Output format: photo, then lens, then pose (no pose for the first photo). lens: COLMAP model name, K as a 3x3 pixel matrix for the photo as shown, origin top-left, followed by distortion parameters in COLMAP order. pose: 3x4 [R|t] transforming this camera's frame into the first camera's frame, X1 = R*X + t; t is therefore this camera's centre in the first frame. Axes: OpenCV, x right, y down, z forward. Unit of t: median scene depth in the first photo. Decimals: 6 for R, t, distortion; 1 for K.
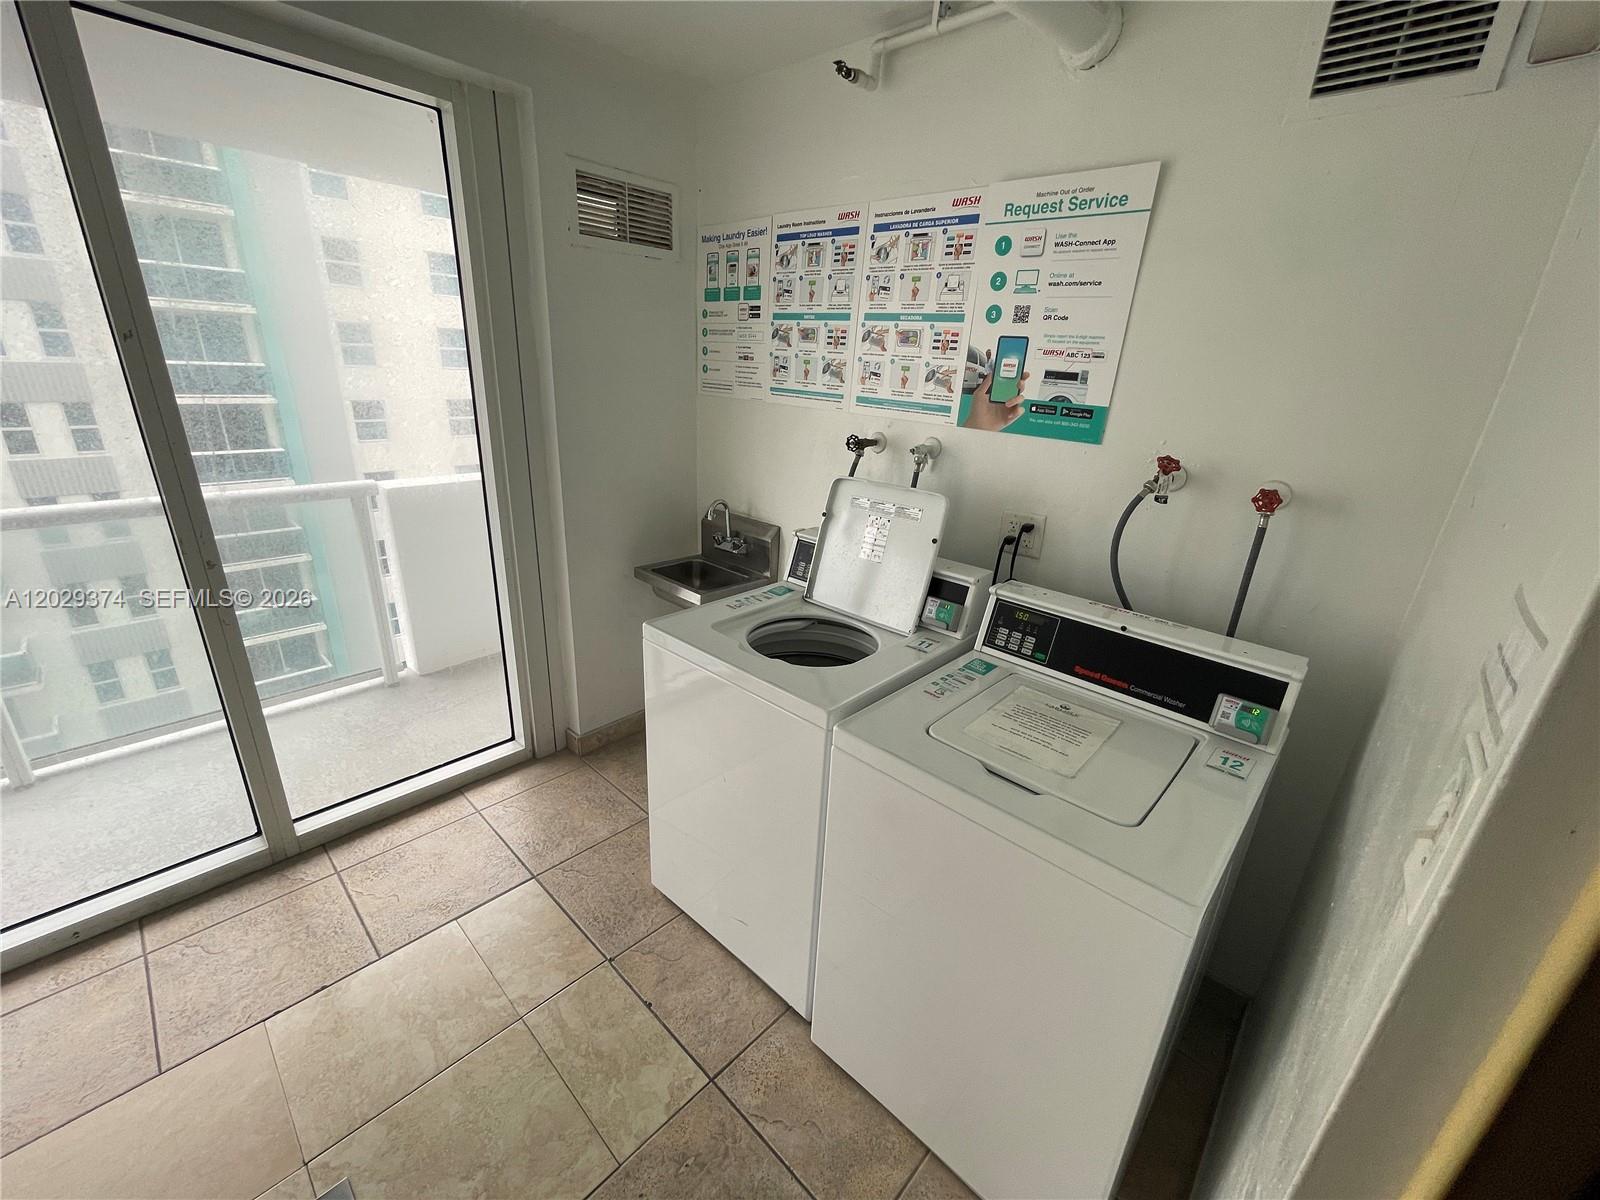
lens RADIAL K [[651.5, 0, 796.7], [0, 651.5, 599.7], [0, 0, 1]] dist [-0.003206, 0.002806]
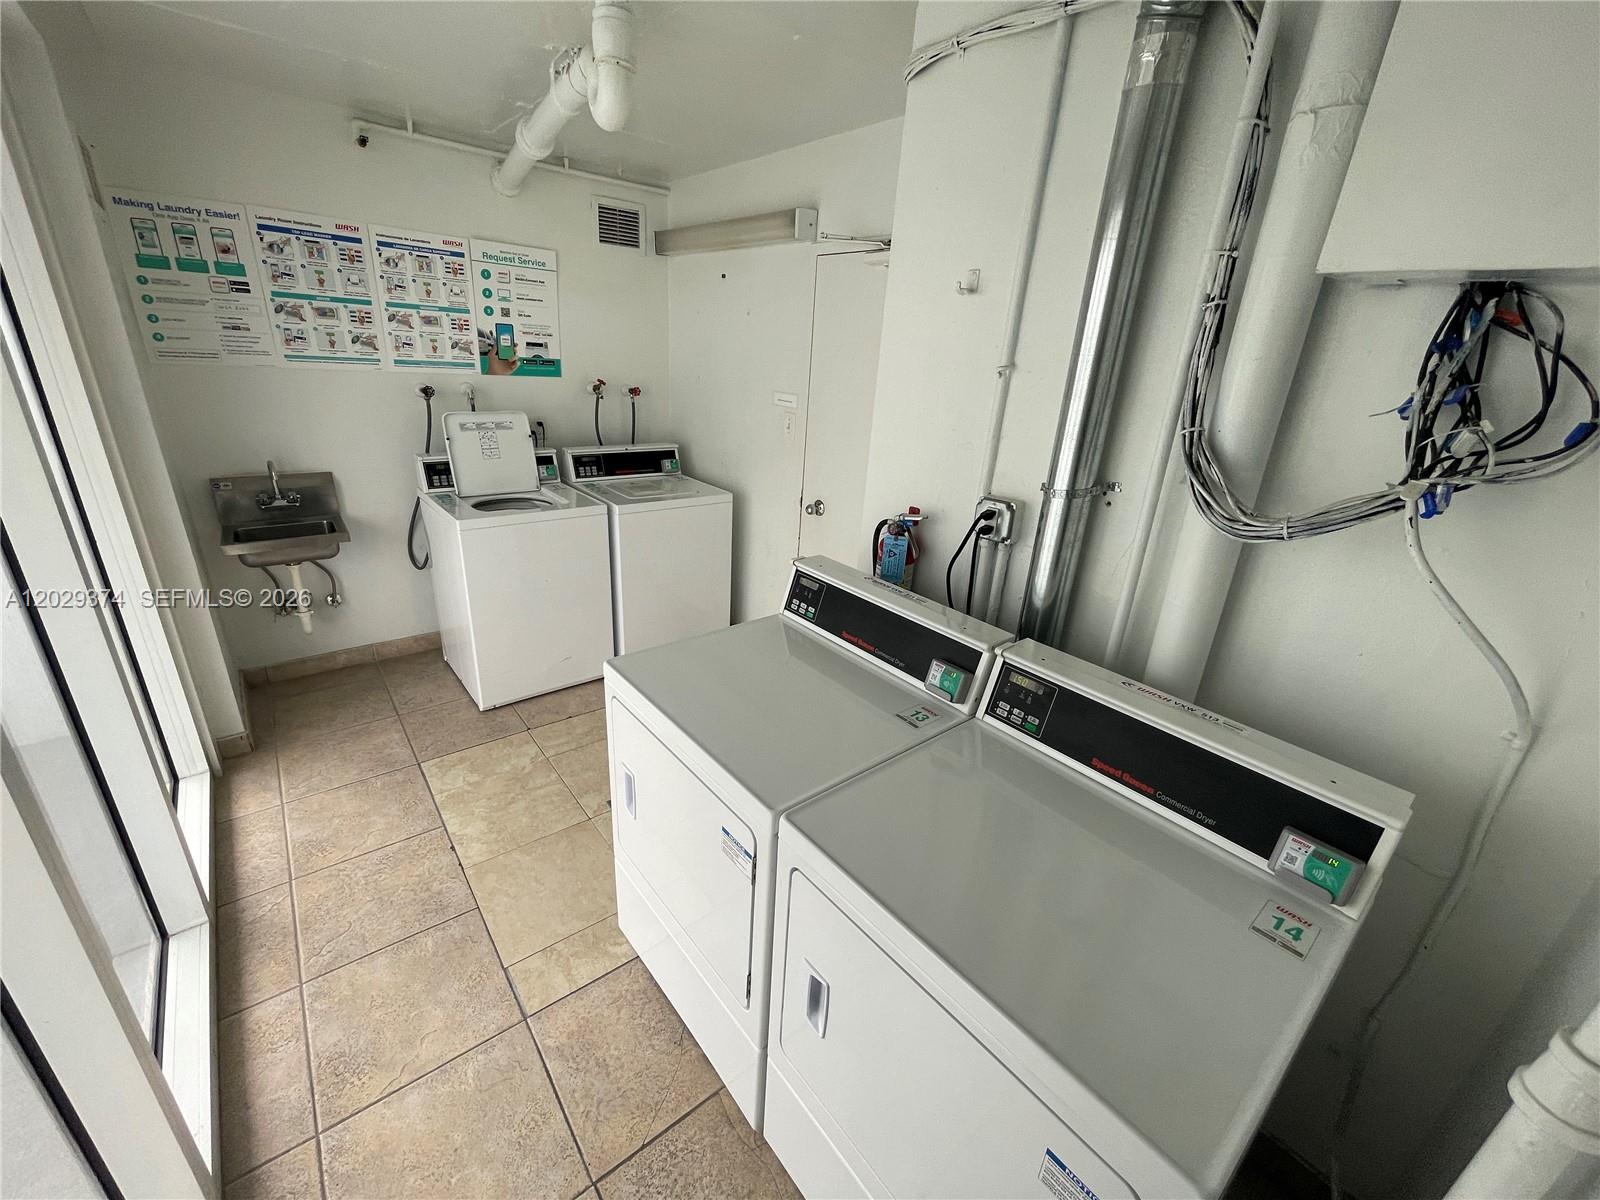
lens RADIAL K [[651.5, 0, 798.9], [0, 651.5, 604.4], [0, 0, 1]] dist [-0.003206, 0.002806]
pose [[0.121954, -0.400509, 0.908141, -1.451144], [0.291838, 0.888994, 0.352873, -0.086695], [-0.948661, 0.221996, 0.225300, -0.055404]]
